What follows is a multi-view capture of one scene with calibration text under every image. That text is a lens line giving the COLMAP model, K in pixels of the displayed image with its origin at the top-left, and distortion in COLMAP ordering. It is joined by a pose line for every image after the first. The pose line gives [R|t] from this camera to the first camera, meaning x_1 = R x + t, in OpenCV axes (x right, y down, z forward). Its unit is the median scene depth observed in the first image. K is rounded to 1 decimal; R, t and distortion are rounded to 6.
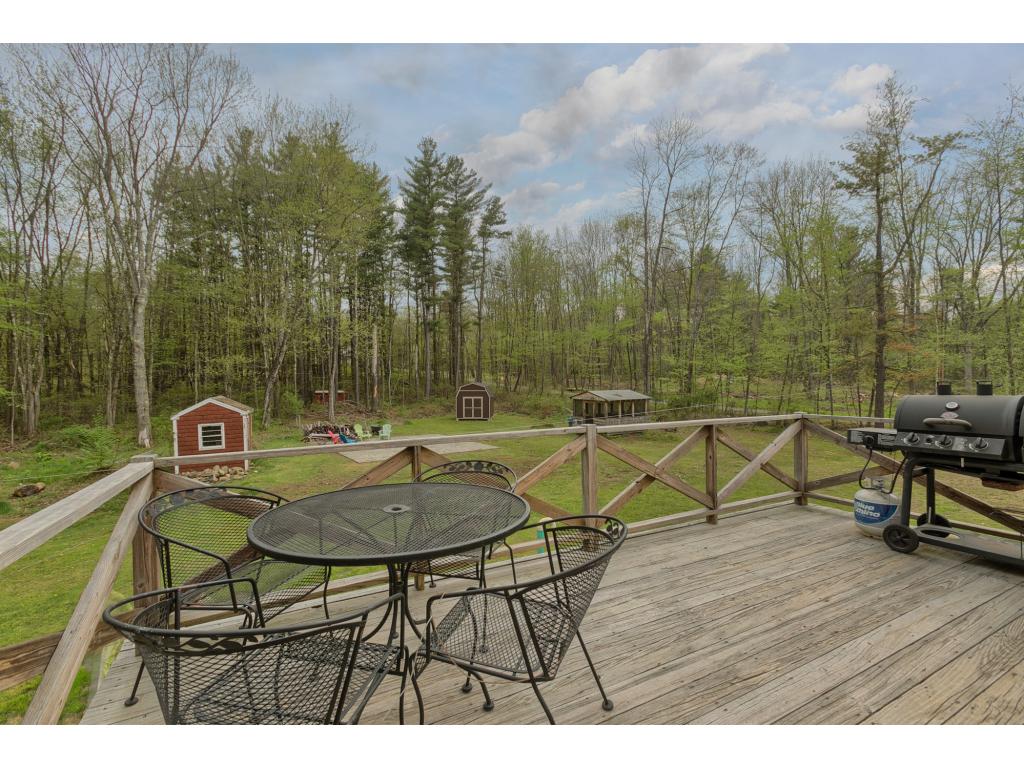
lens RADIAL K [[453.4, 0, 503.7], [0, 453.4, 383.5], [0, 0, 1]] dist [-0.003974, 0.001716]
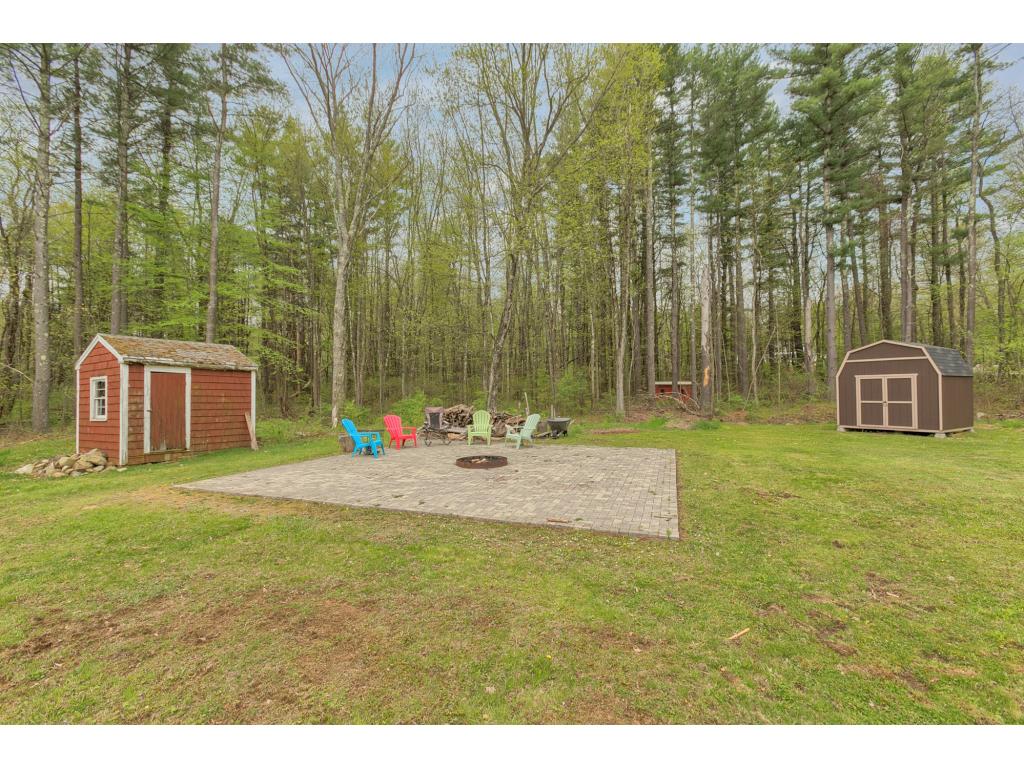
lens RADIAL K [[453.4, 0, 485.6], [0, 453.4, 383.0], [0, 0, 1]] dist [-0.003974, 0.001716]
pose [[0.588546, -0.004152, -0.808453, 0.042595], [-0.008162, 0.999905, -0.011077, 0.038484], [0.808422, 0.013118, 0.588457, 0.413134]]
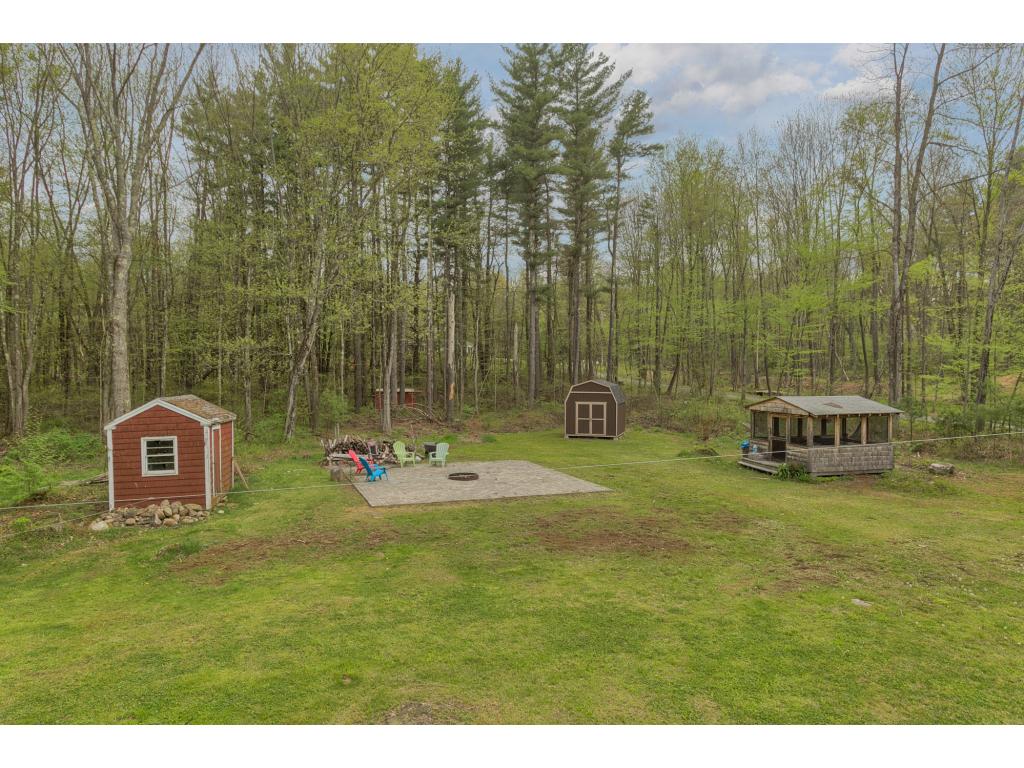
lens RADIAL K [[642.2, 0, 506.1], [0, 642.2, 381.8], [0, 0, 1]] dist [0.007925, 0.002469]
pose [[0.970391, 0.012245, -0.241228, 0.030209], [-0.011751, 0.999925, 0.003486, -0.000698], [0.241253, -0.000548, 0.970462, 0.078743]]
